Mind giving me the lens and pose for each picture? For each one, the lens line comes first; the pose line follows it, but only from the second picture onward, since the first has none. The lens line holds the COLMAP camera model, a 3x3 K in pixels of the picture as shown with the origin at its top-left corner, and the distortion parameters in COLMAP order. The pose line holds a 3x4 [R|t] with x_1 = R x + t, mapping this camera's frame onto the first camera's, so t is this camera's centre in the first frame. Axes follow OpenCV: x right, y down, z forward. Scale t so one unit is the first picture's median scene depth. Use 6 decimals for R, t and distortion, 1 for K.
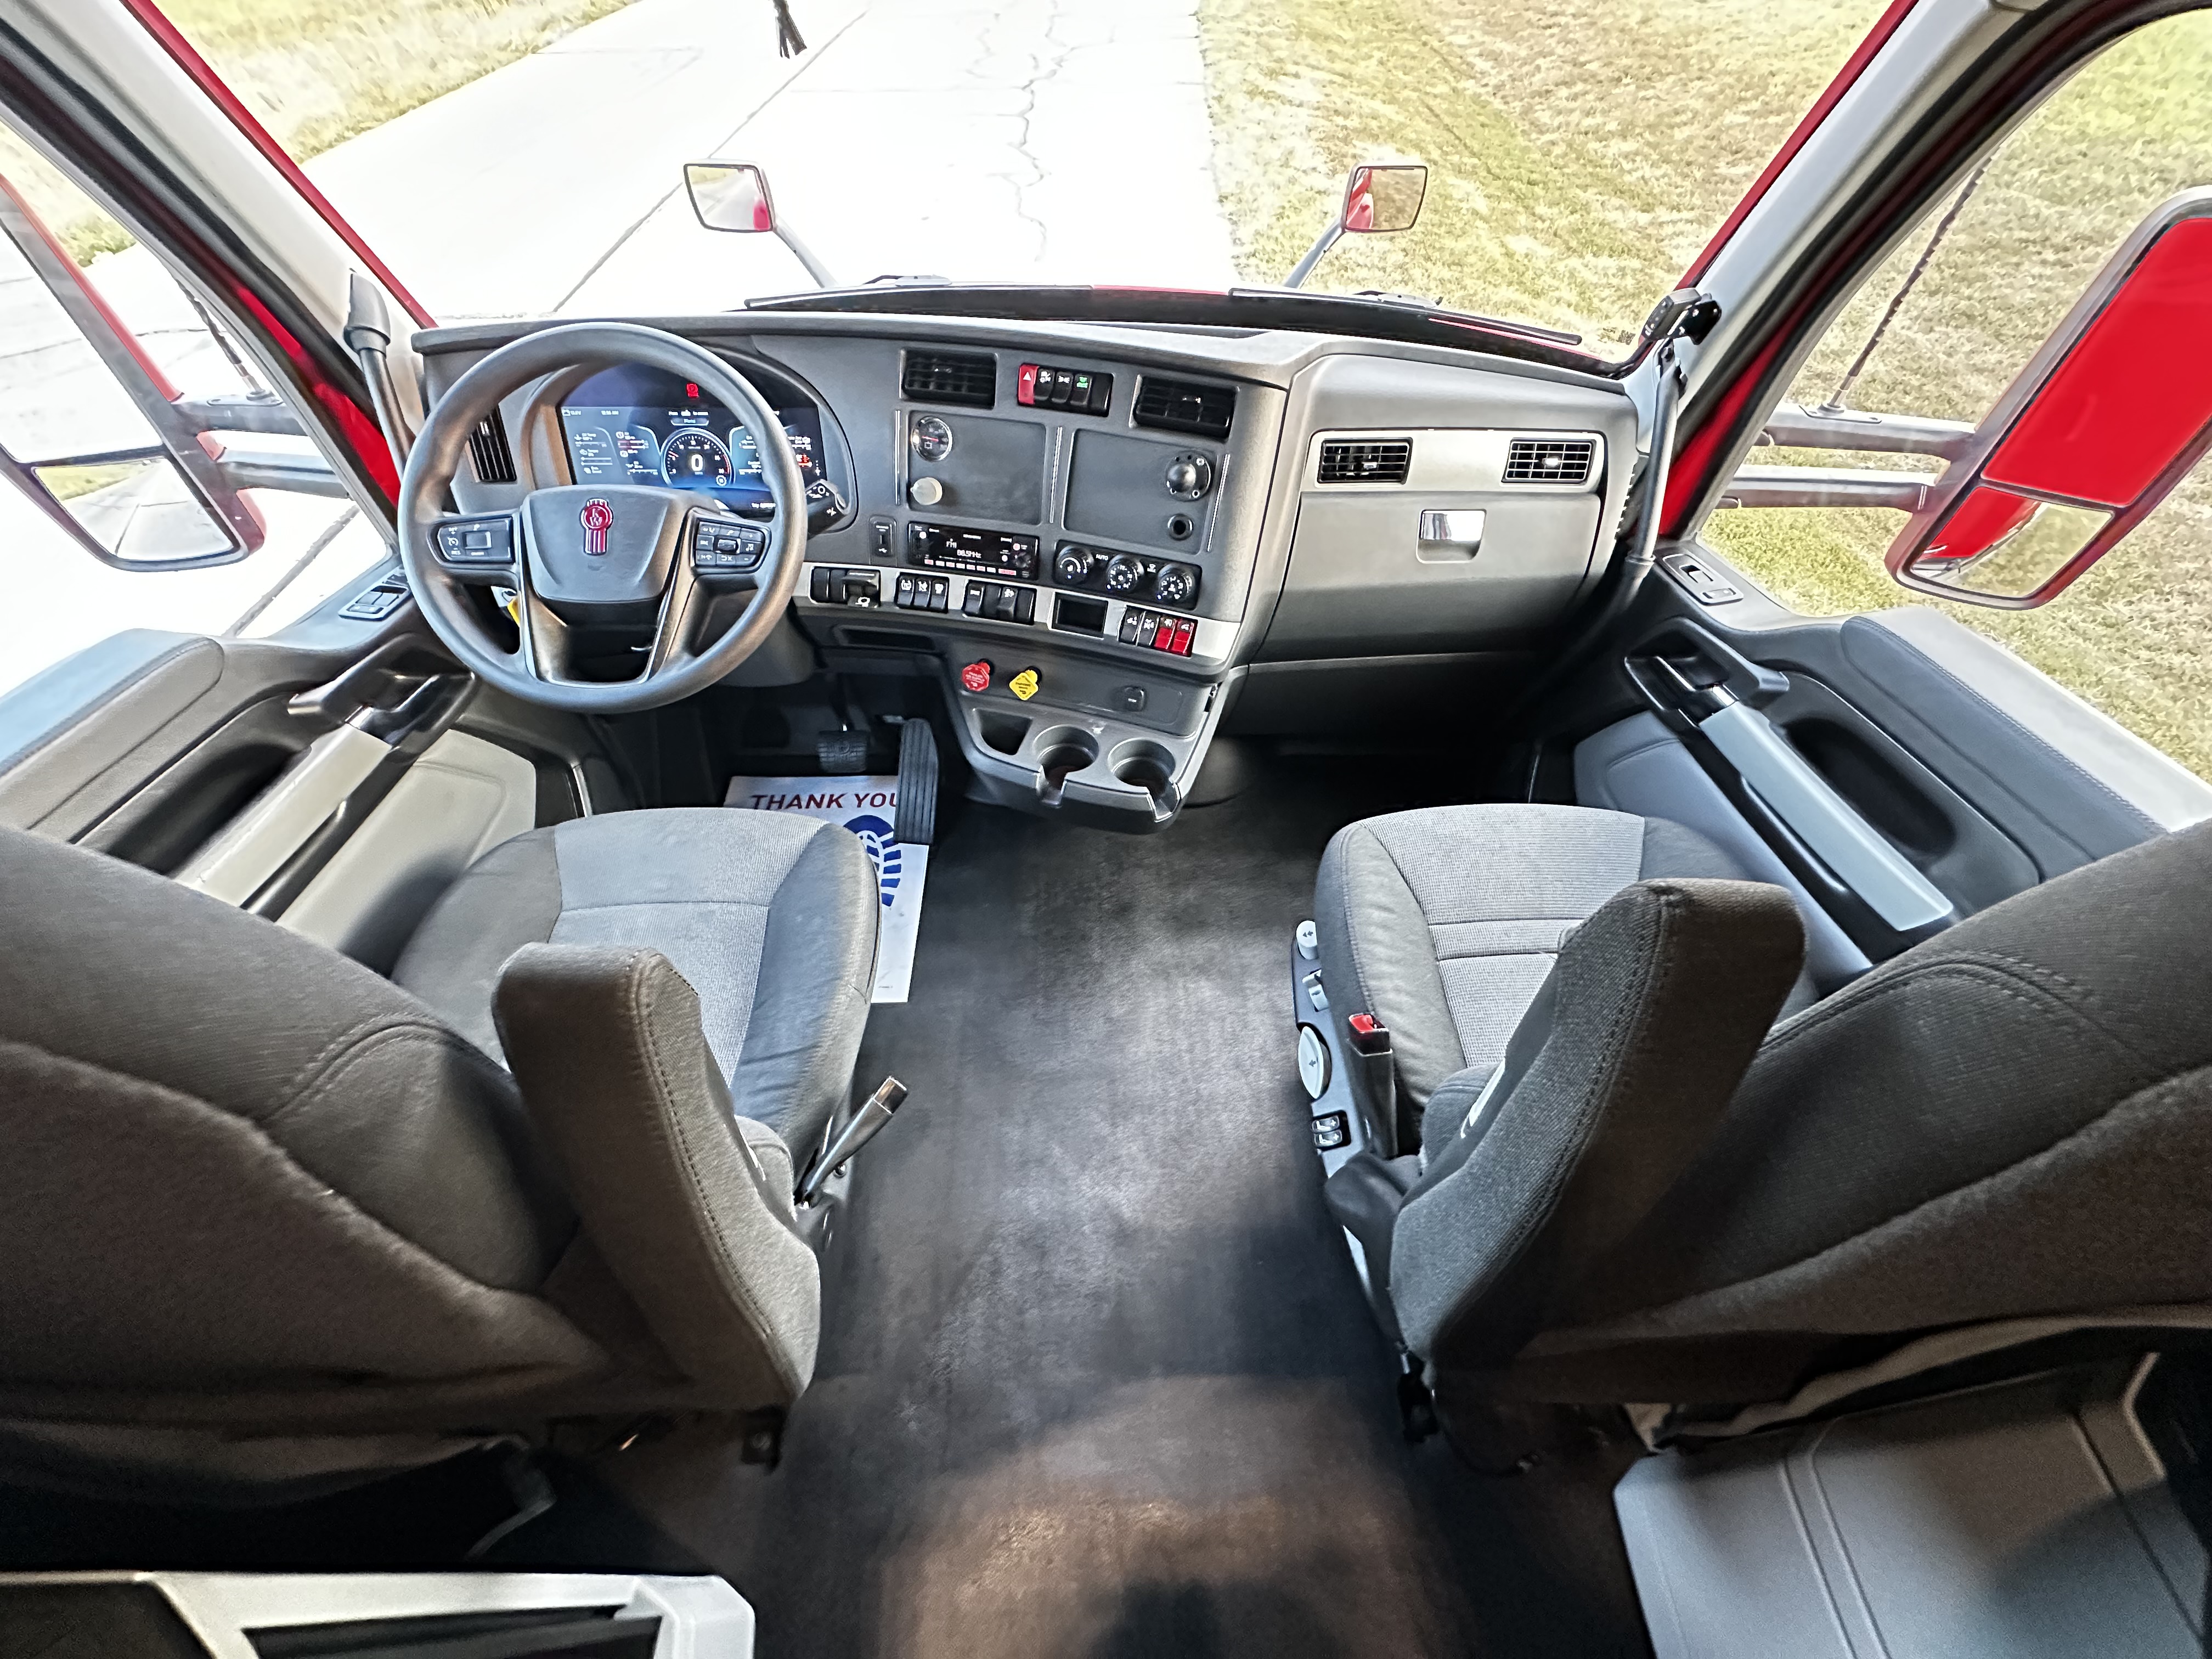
lens RADIAL K [[879.8, 0, 1102.7], [0, 879.8, 828.2], [0, 0, 1]] dist [-0.001955, 0.000397]
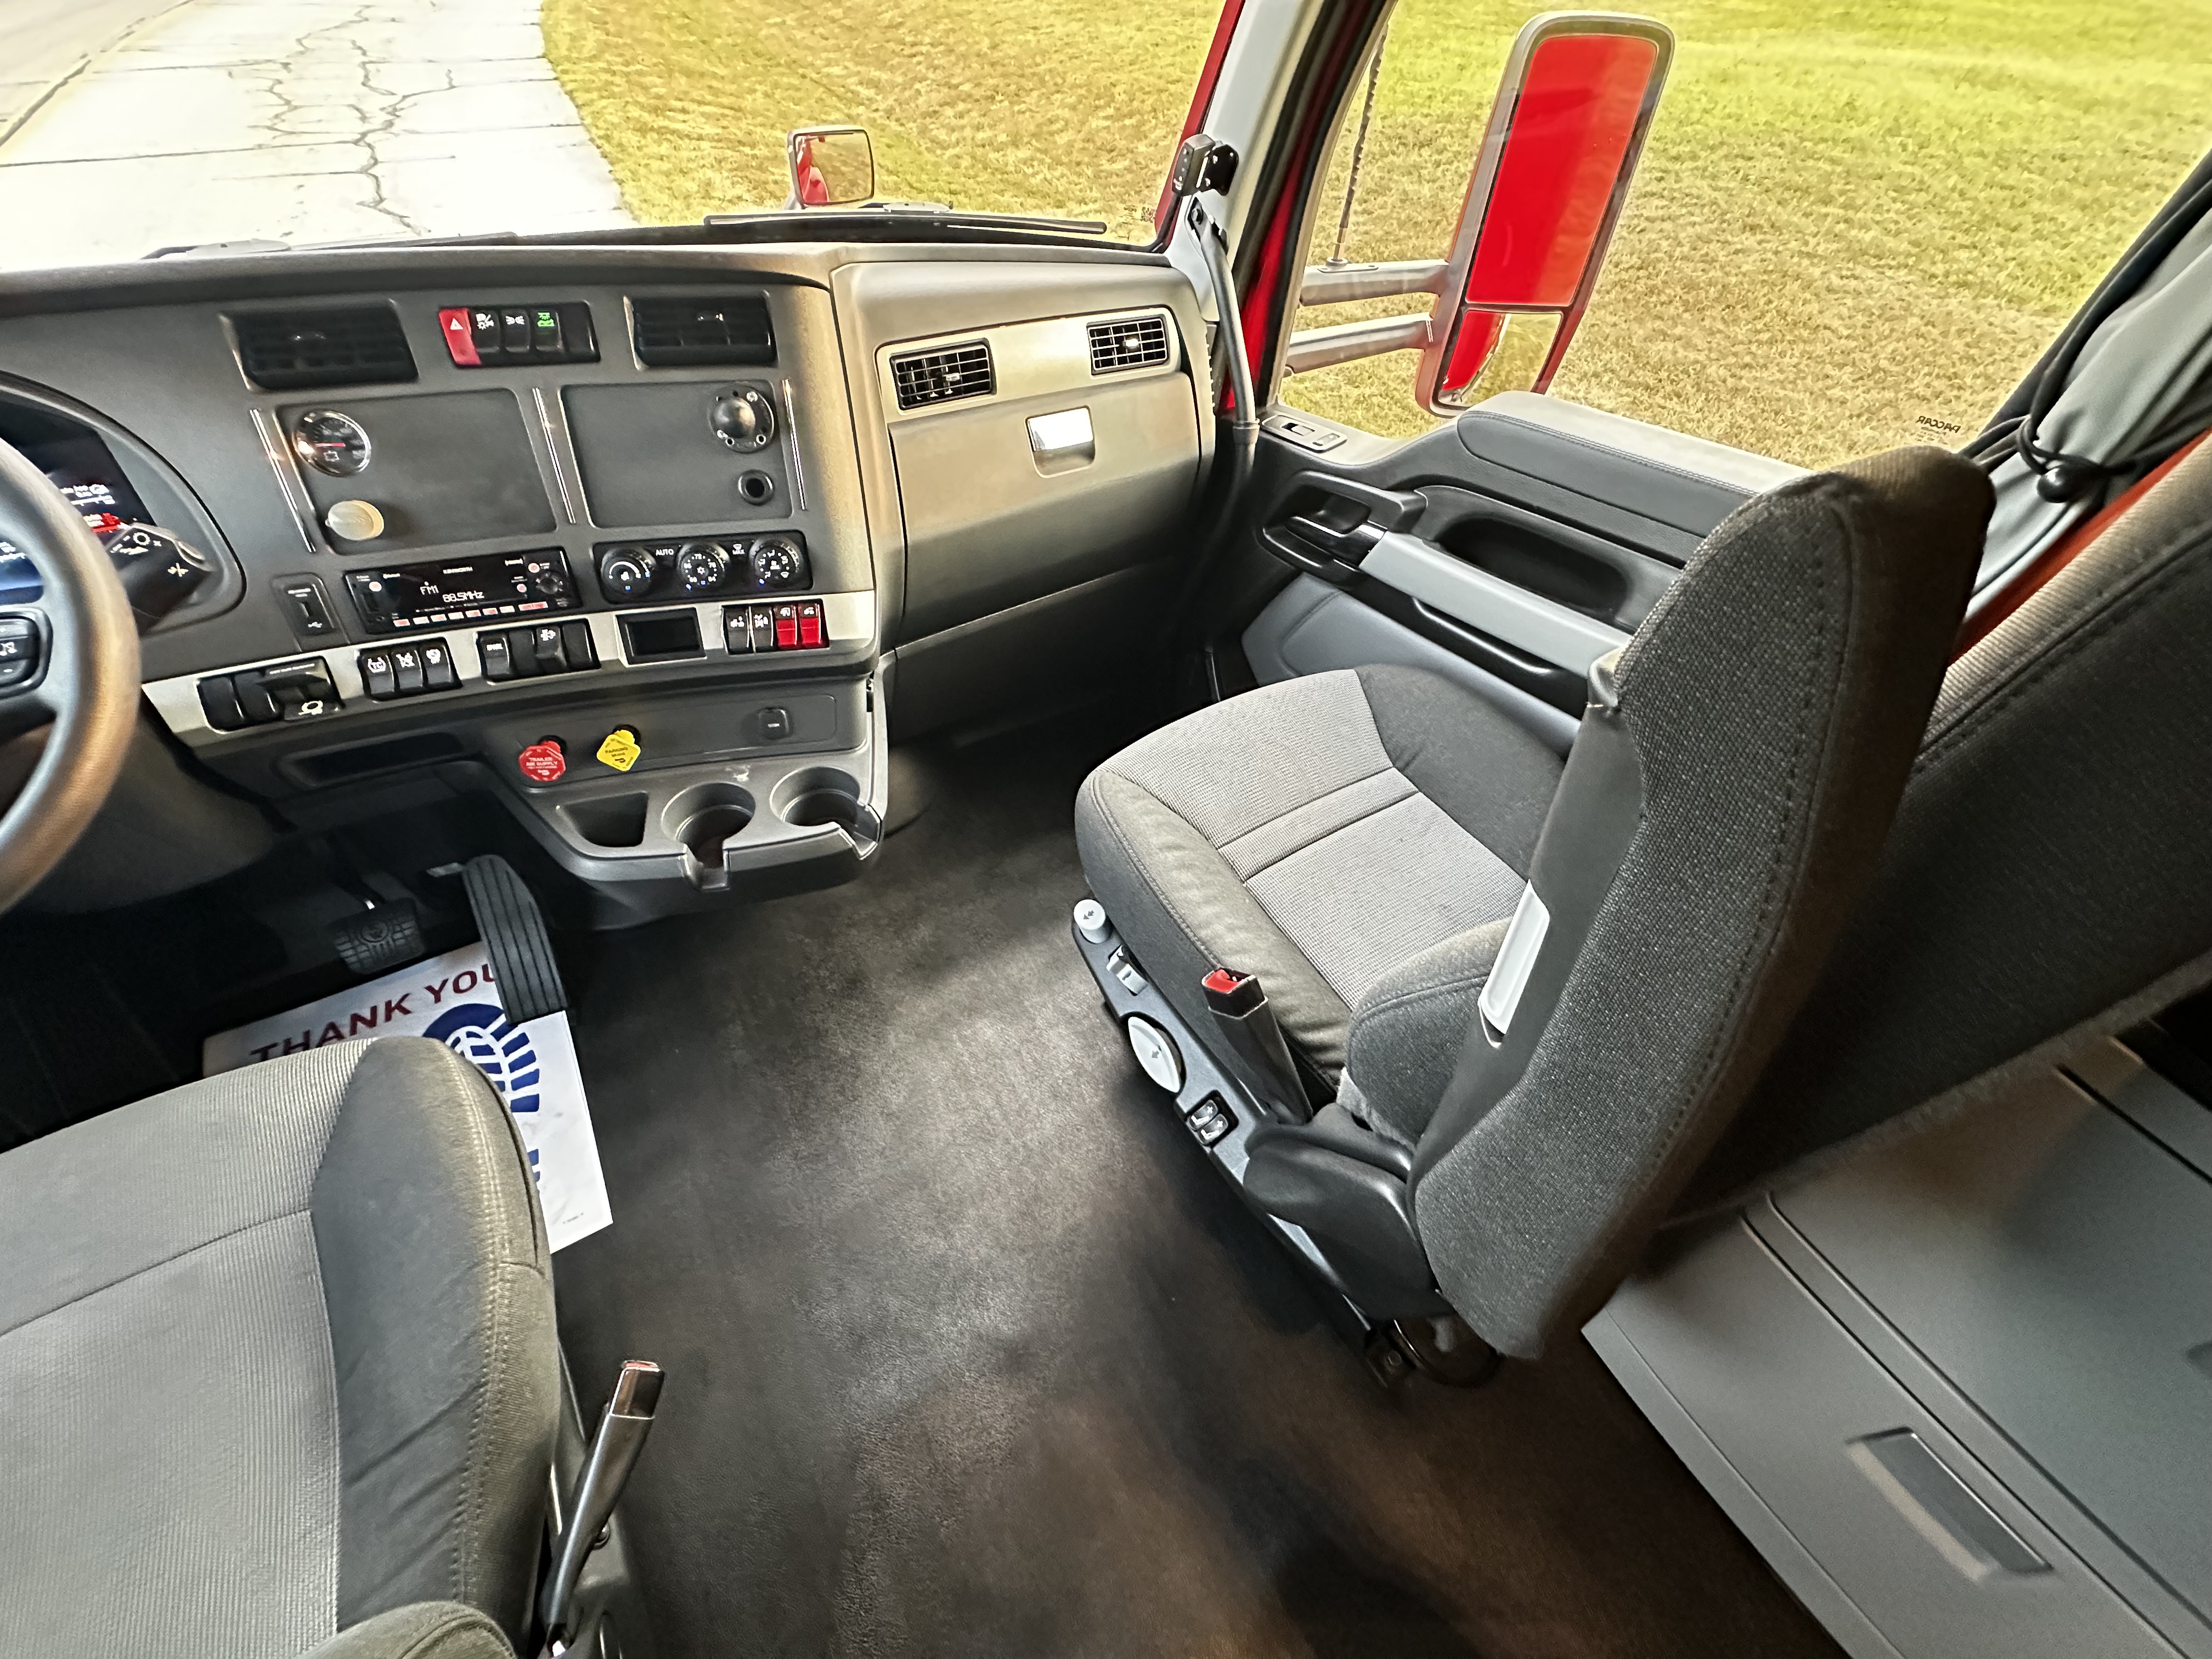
lens RADIAL K [[879.8, 0, 1102.7], [0, 879.8, 828.2], [0, 0, 1]] dist [-0.001955, 0.000397]
pose [[0.865033, -0.345809, 0.363503, -0.029467], [0.357253, 0.933248, 0.037660, 0.014395], [-0.352262, 0.097285, 0.930832, 0.186034]]
